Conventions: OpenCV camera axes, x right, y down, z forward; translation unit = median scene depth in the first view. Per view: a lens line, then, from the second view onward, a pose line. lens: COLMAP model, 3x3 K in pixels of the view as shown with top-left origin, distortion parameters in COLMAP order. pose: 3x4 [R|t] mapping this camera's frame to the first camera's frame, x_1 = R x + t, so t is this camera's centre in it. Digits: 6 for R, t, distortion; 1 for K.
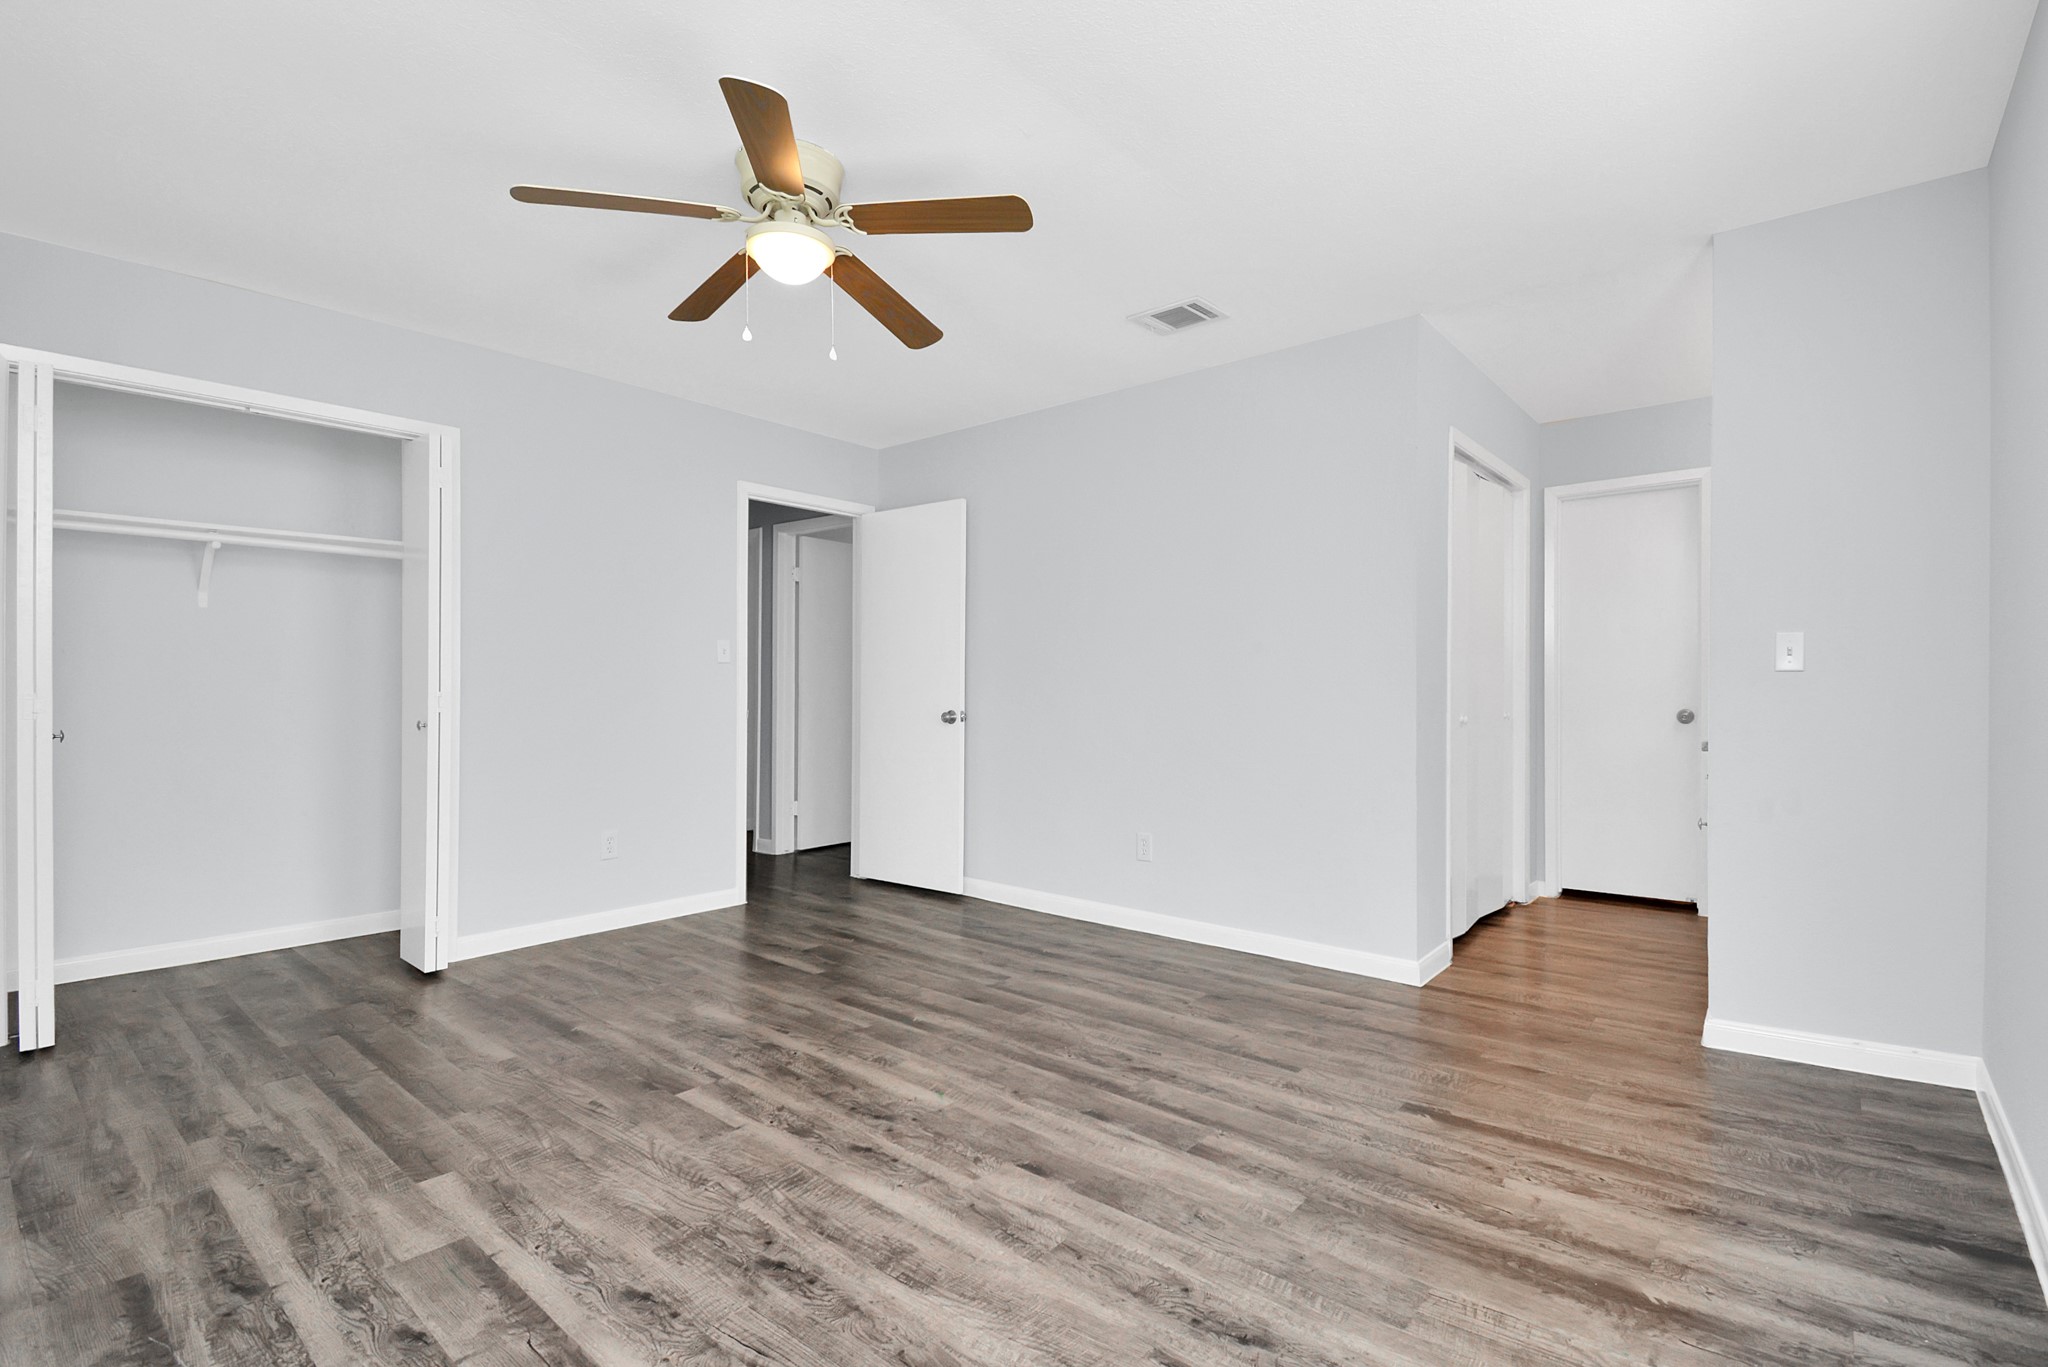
lens RADIAL K [[944.1, 0, 1040.7], [0, 944.1, 690.2], [0, 0, 1]] dist [0.017252, -0.023657]
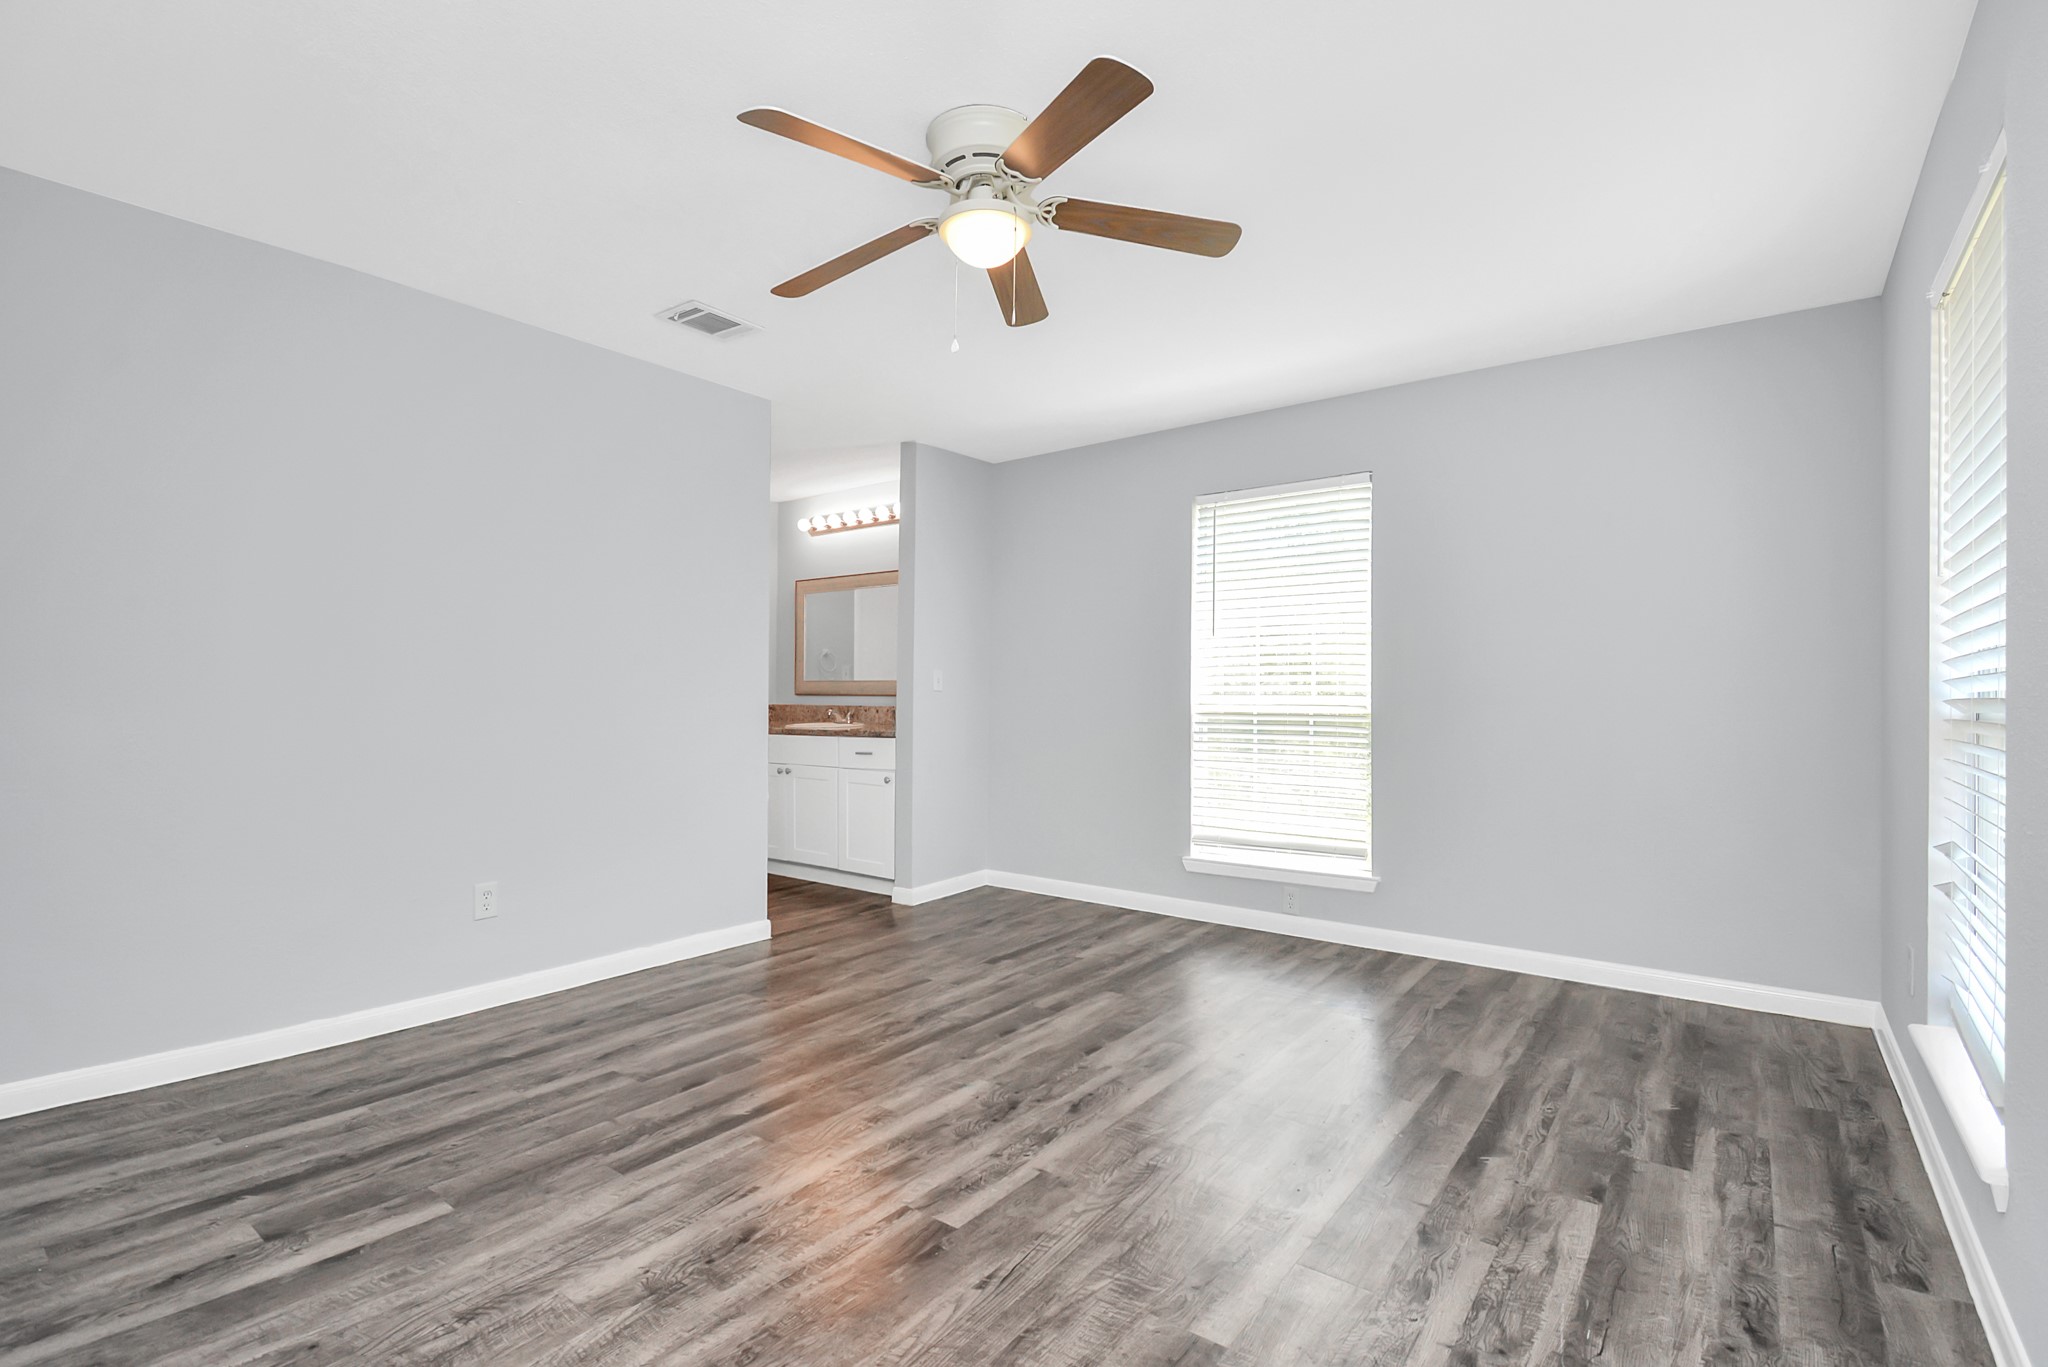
lens RADIAL K [[928.9, 0, 1029.9], [0, 928.9, 687.0], [0, 0, 1]] dist [0.032167, -0.034047]
pose [[-0.047042, 0.010633, 0.998836, -1.156646], [-0.005030, 0.999928, -0.010881, -0.010794], [-0.998880, -0.005536, -0.046985, 0.972525]]
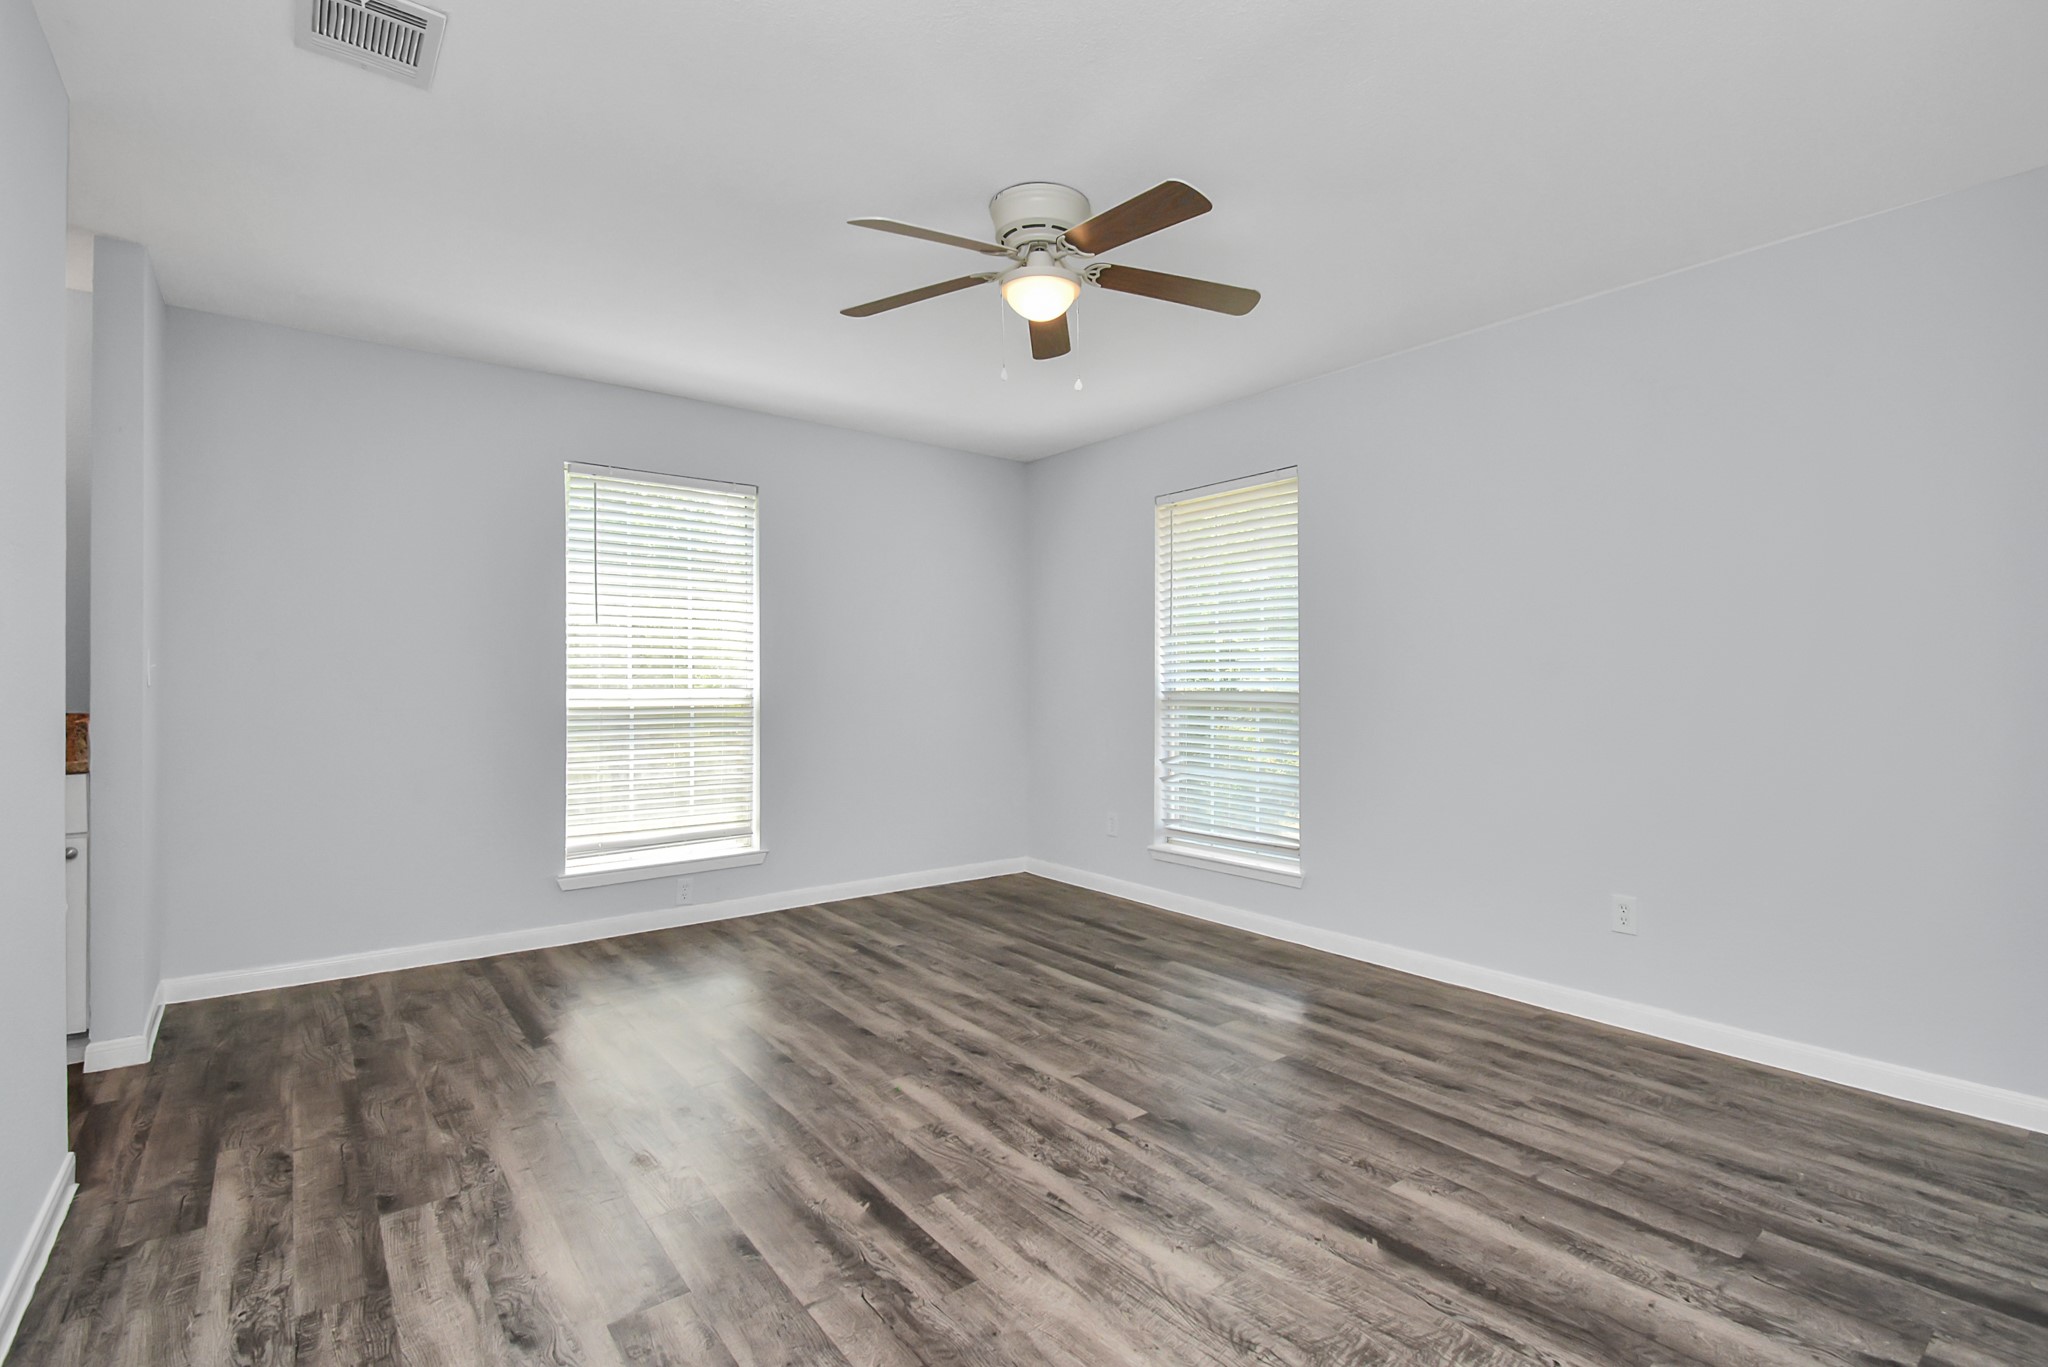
lens RADIAL K [[944.1, 0, 1040.7], [0, 944.1, 690.2], [0, 0, 1]] dist [0.017252, -0.023657]
pose [[-0.978595, -0.002031, 0.205787, -0.477772], [-0.000422, 0.999969, 0.007860, -0.028267], [-0.205796, 0.007605, -0.978565, 1.989909]]
